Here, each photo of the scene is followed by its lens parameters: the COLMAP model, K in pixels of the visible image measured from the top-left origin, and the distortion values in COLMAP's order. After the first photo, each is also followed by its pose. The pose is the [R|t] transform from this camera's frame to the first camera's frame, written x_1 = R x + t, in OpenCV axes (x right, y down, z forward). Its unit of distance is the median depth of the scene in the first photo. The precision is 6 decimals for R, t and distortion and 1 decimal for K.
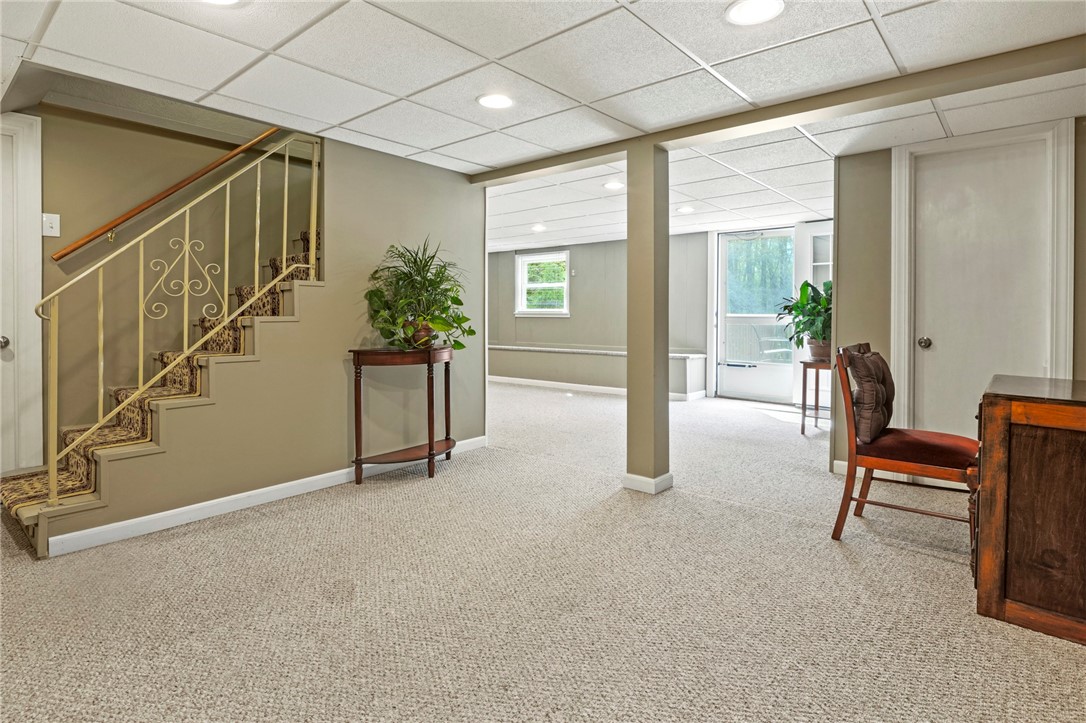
lens RADIAL K [[558.7, 0, 557.2], [0, 558.7, 317.1], [0, 0, 1]] dist [-0.001541, -0.001696]
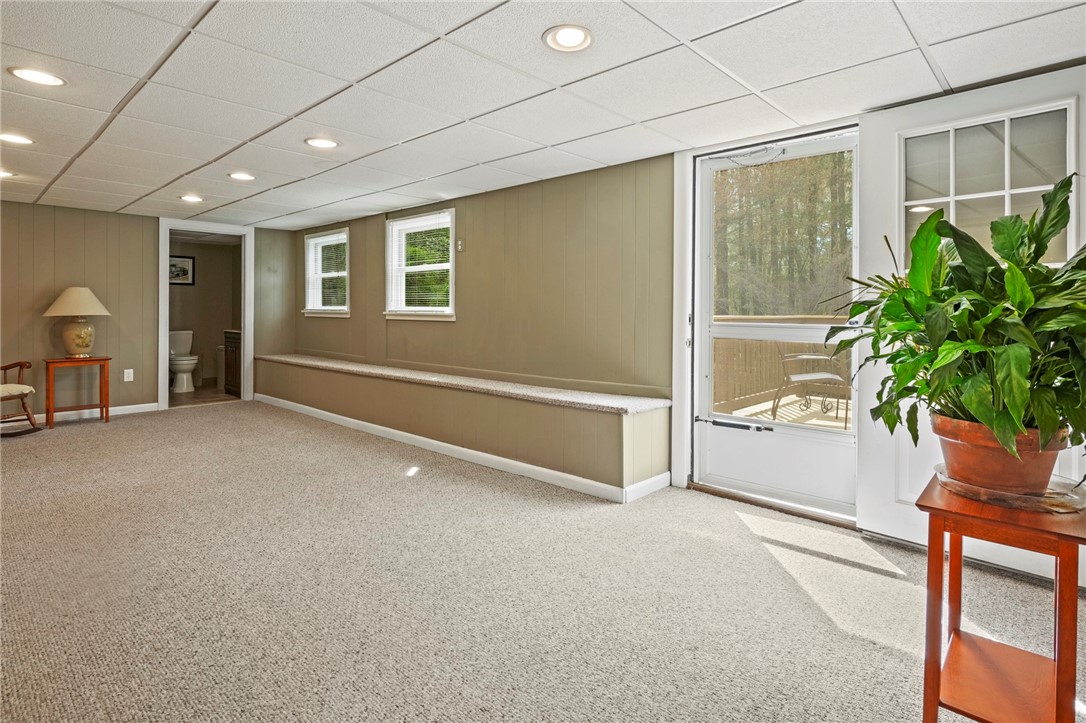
lens RADIAL K [[558.7, 0, 562.0], [0, 558.7, 304.2], [0, 0, 1]] dist [-0.001541, -0.001696]
pose [[0.999339, 0.002506, -0.036259, 0.189478], [-0.003122, 0.999851, -0.016949, -0.009544], [0.036211, 0.017051, 0.999199, 0.504099]]
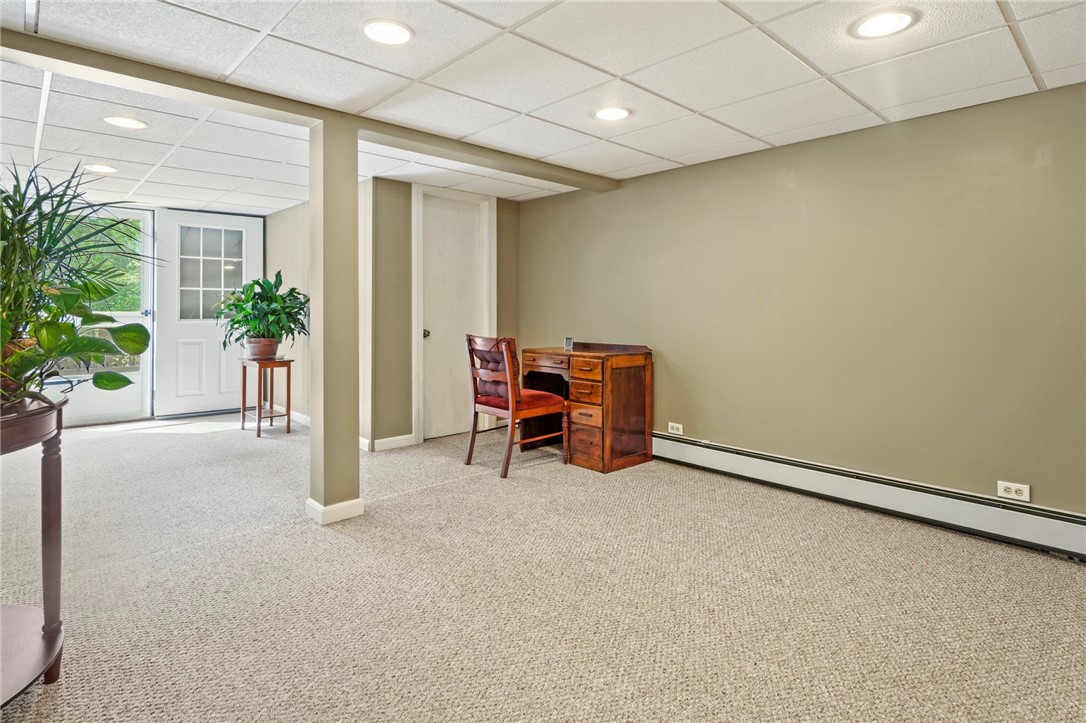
lens RADIAL K [[558.7, 0, 536.2], [0, 558.7, 306.4], [0, 0, 1]] dist [-0.001541, -0.001696]
pose [[0.123168, 0.000800, 0.992385, -0.323551], [0.008199, 0.999965, -0.001824, -0.007436], [-0.992352, 0.008361, 0.123157, 0.283584]]
